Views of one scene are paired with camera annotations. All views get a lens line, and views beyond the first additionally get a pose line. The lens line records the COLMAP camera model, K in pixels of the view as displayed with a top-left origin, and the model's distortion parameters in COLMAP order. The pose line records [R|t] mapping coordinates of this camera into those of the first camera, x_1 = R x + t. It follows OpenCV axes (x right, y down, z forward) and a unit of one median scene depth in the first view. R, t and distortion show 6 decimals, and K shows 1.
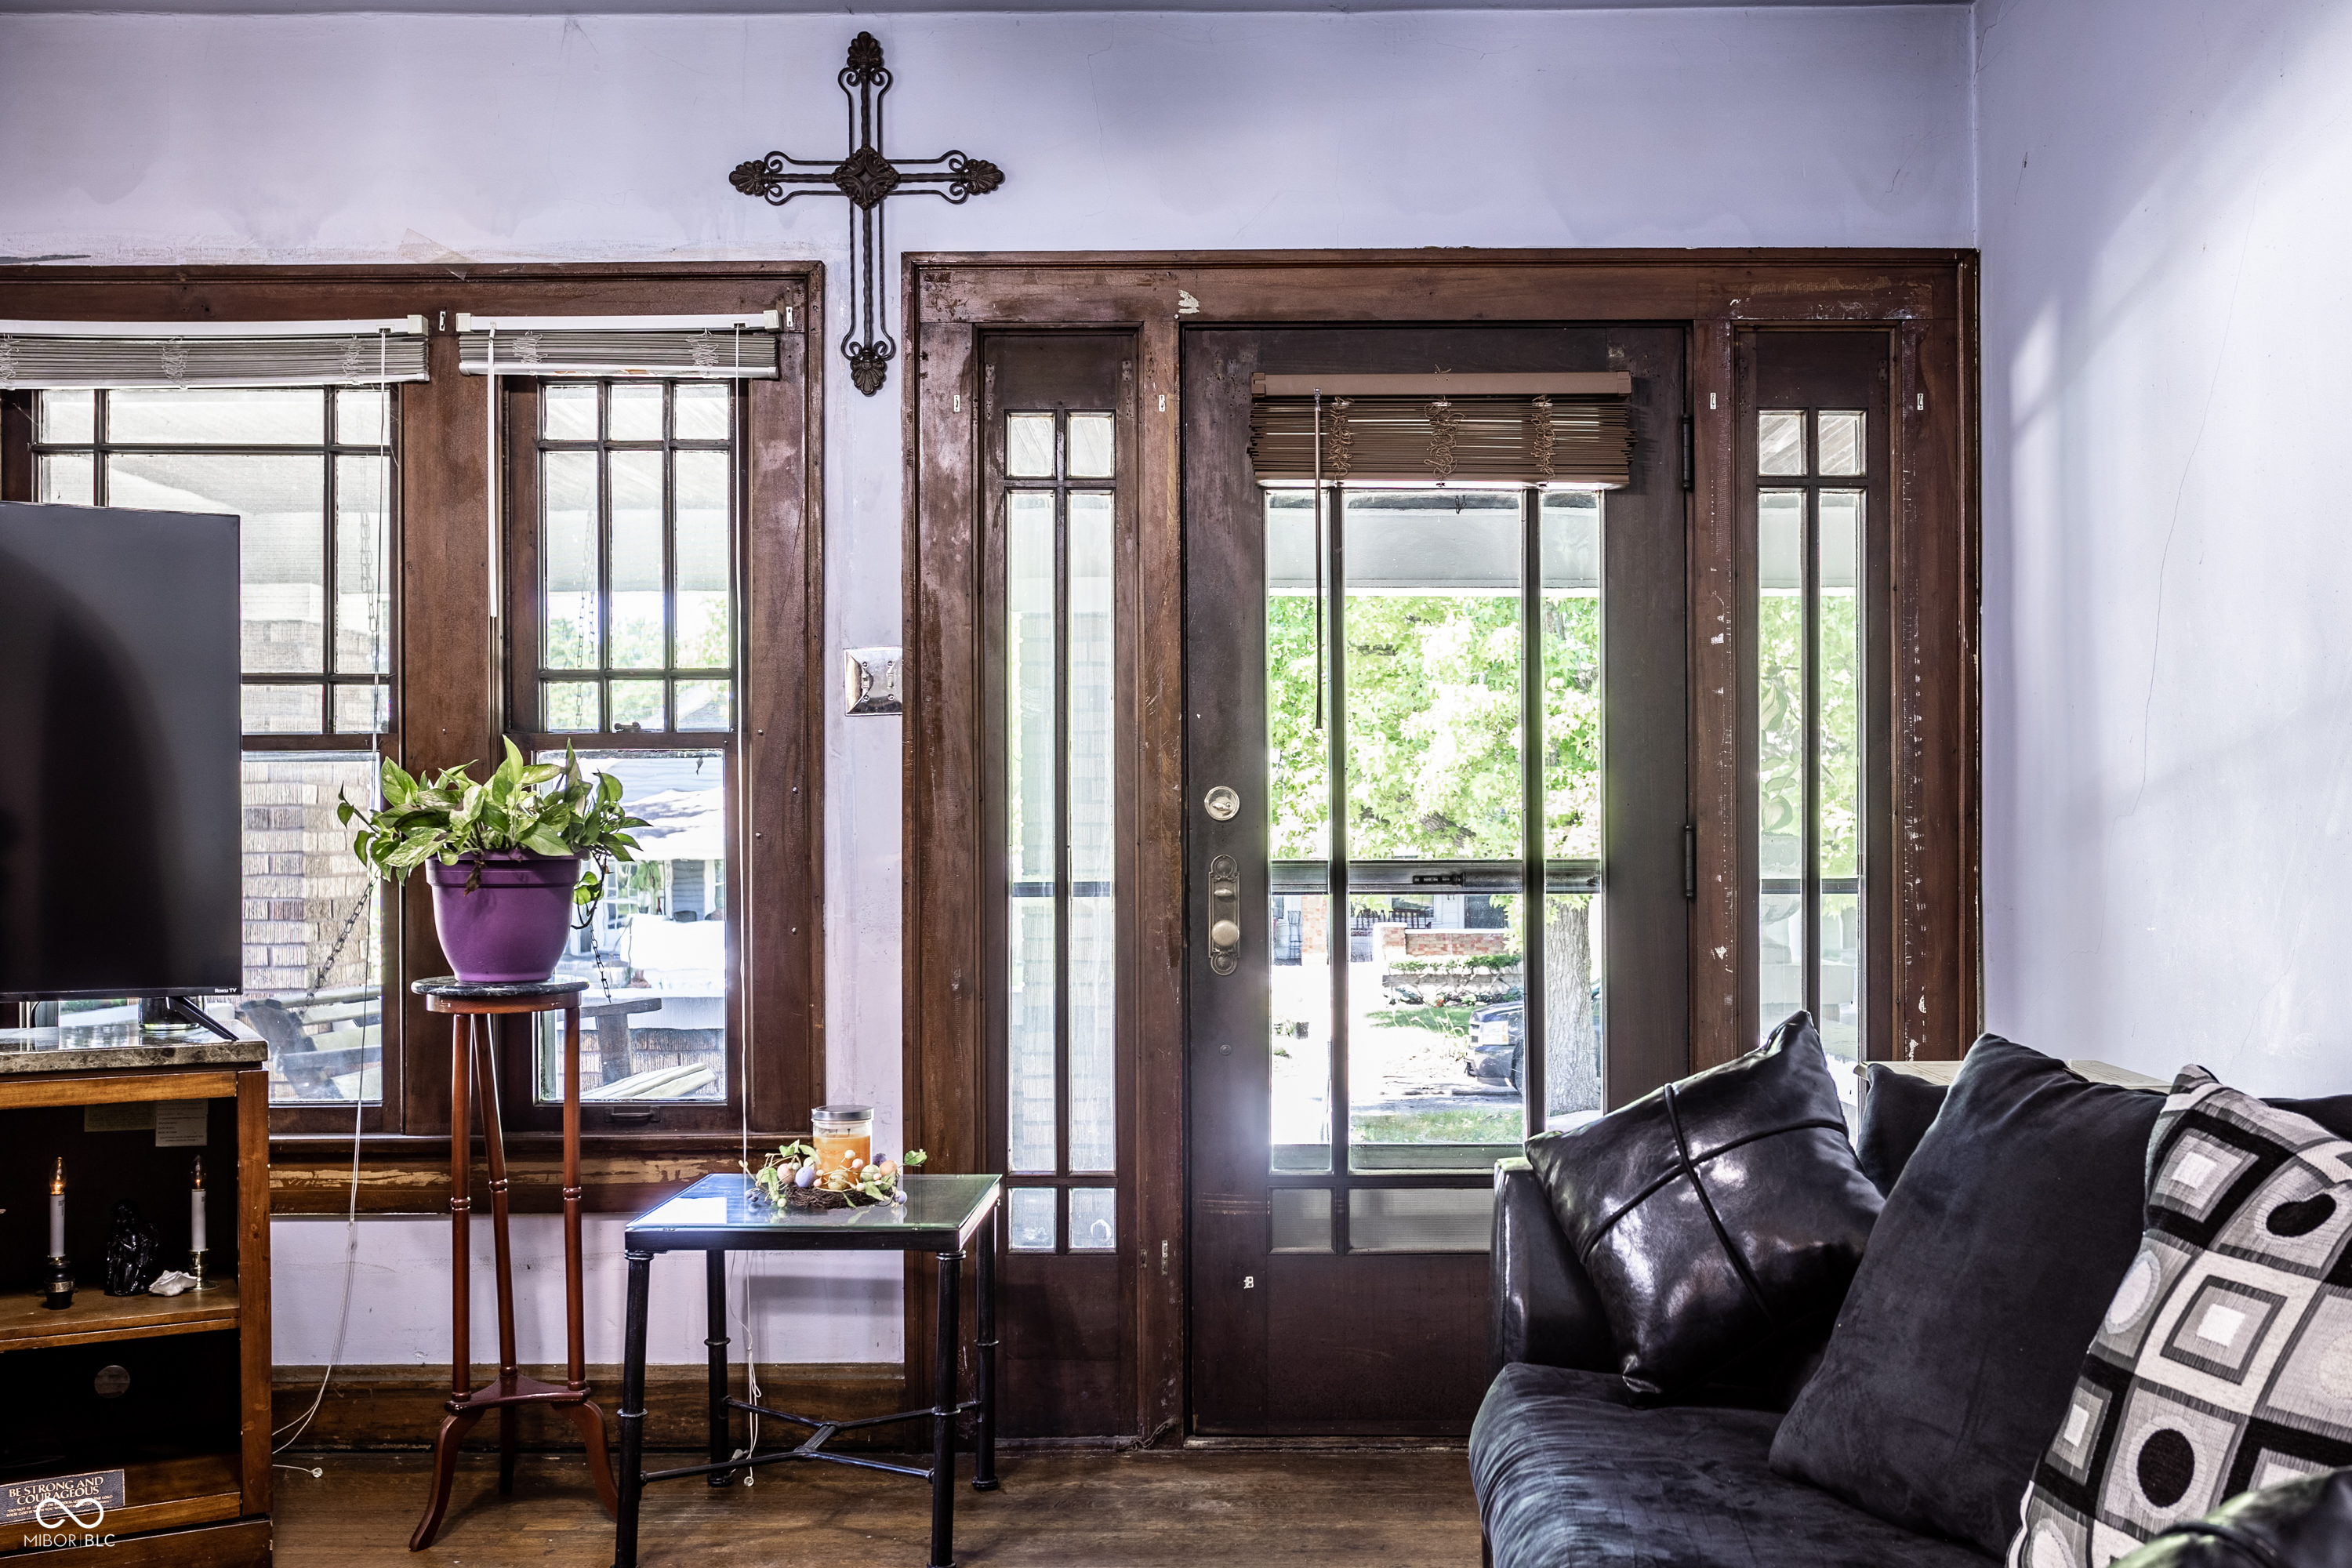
lens RADIAL K [[2287.9, 0, 1238.3], [0, 2287.9, 845.3], [0, 0, 1]] dist [0.000213, 0.002627]
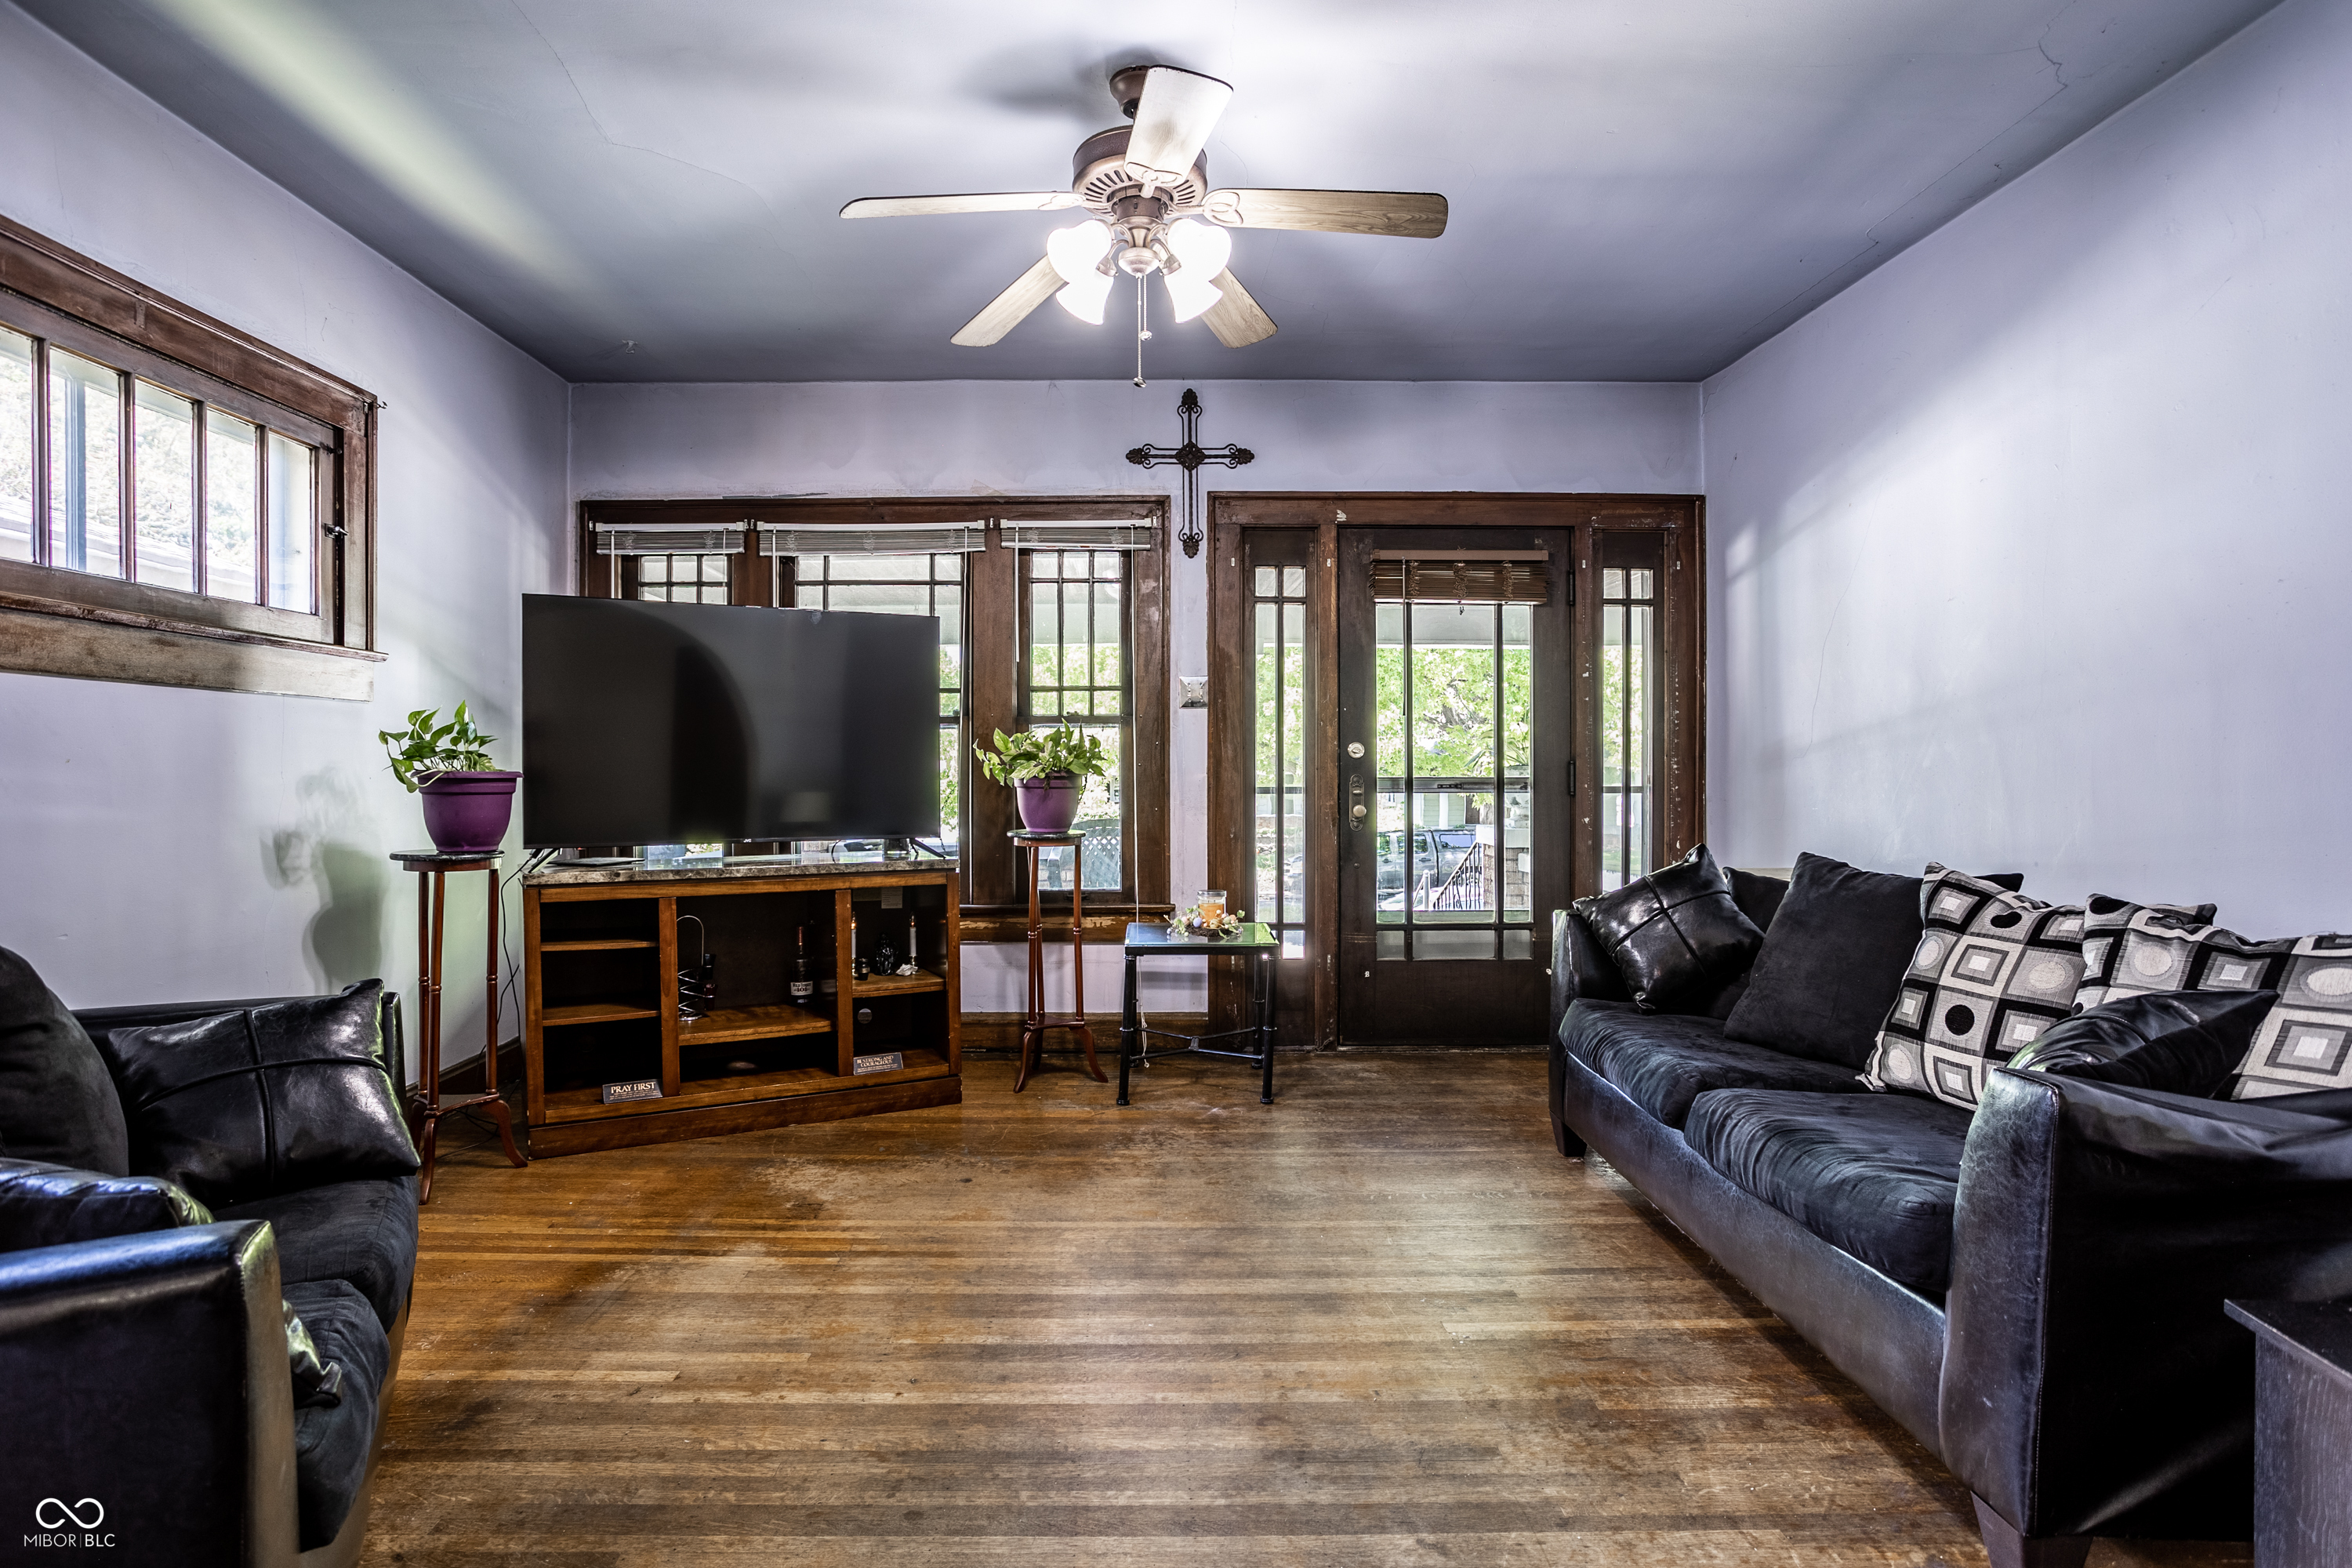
lens RADIAL K [[1188.4, 0, 1166.7], [0, 1188.4, 782.1], [0, 0, 1]] dist [-0.063878, 0.030688]
pose [[0.999969, 0.002505, 0.007415, -0.191987], [-0.002577, 0.999949, 0.009793, 0.000878], [-0.007391, -0.009812, 0.999925, -0.104737]]
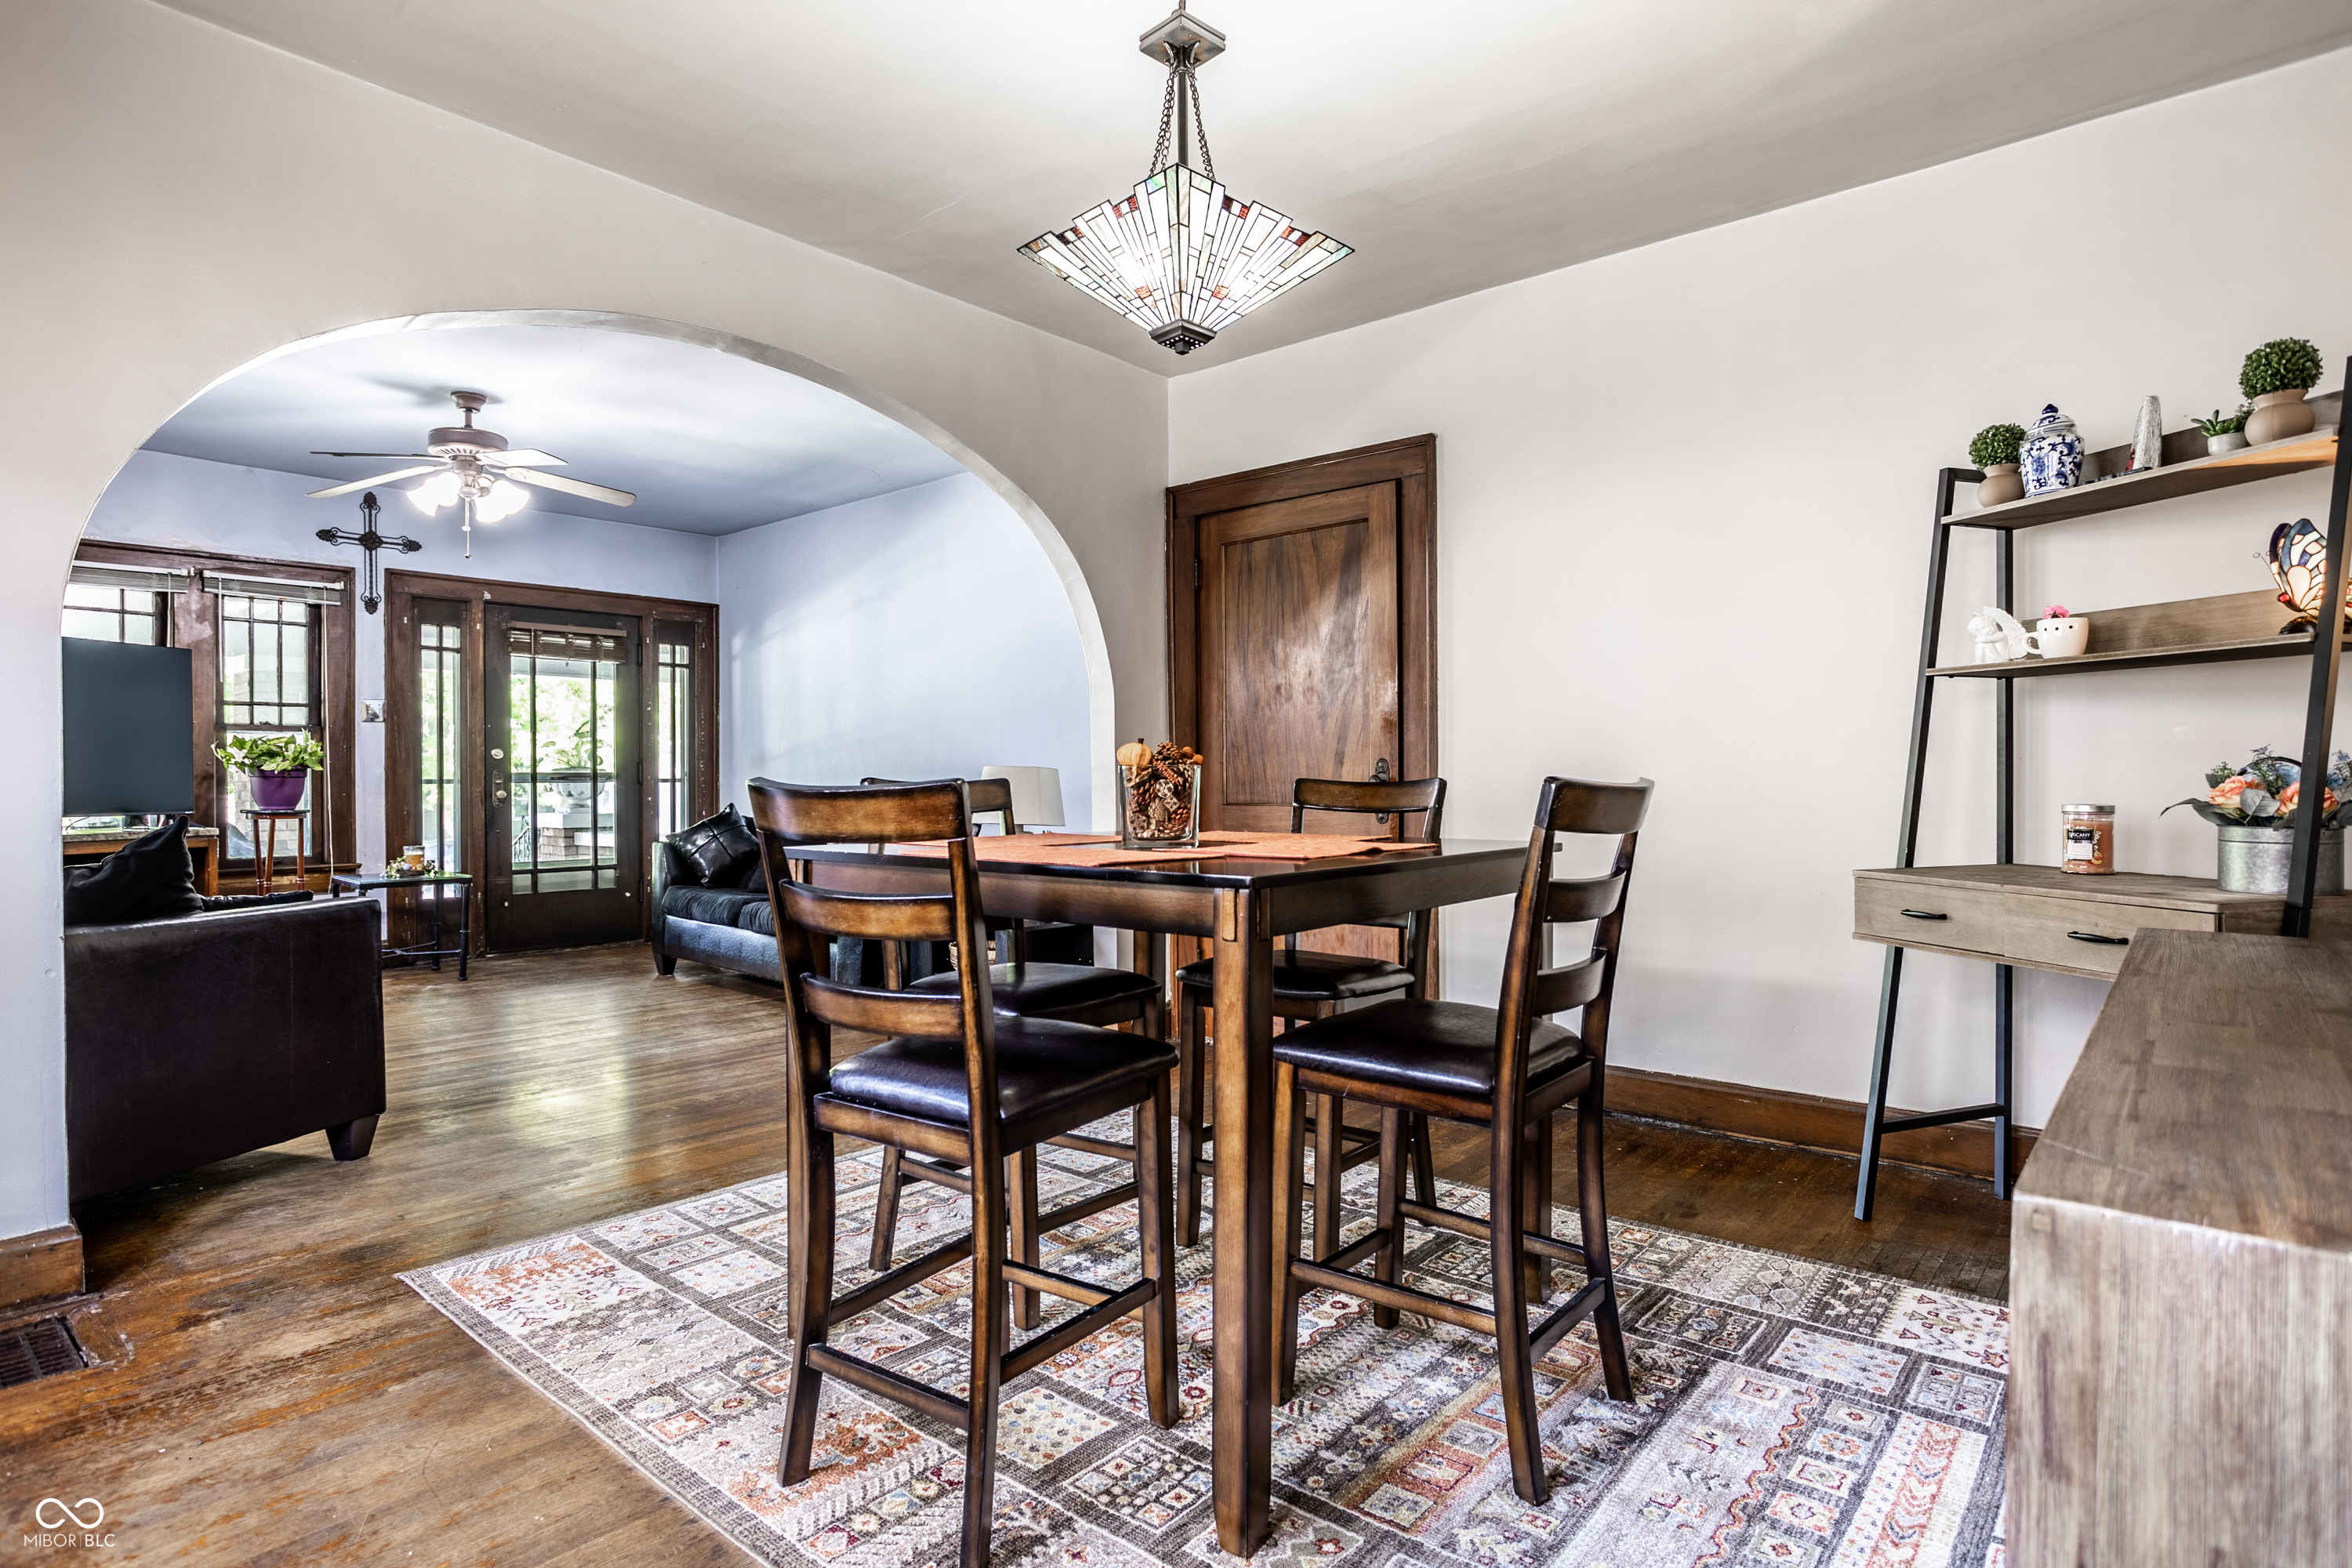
lens RADIAL K [[1188.4, 0, 1166.7], [0, 1188.4, 782.1], [0, 0, 1]] dist [-0.063878, 0.030688]
pose [[0.662448, -0.000709, 0.749108, -0.605538], [0.001812, 0.999998, -0.000656, 0.023677], [-0.749106, 0.001792, 0.662448, -0.769674]]
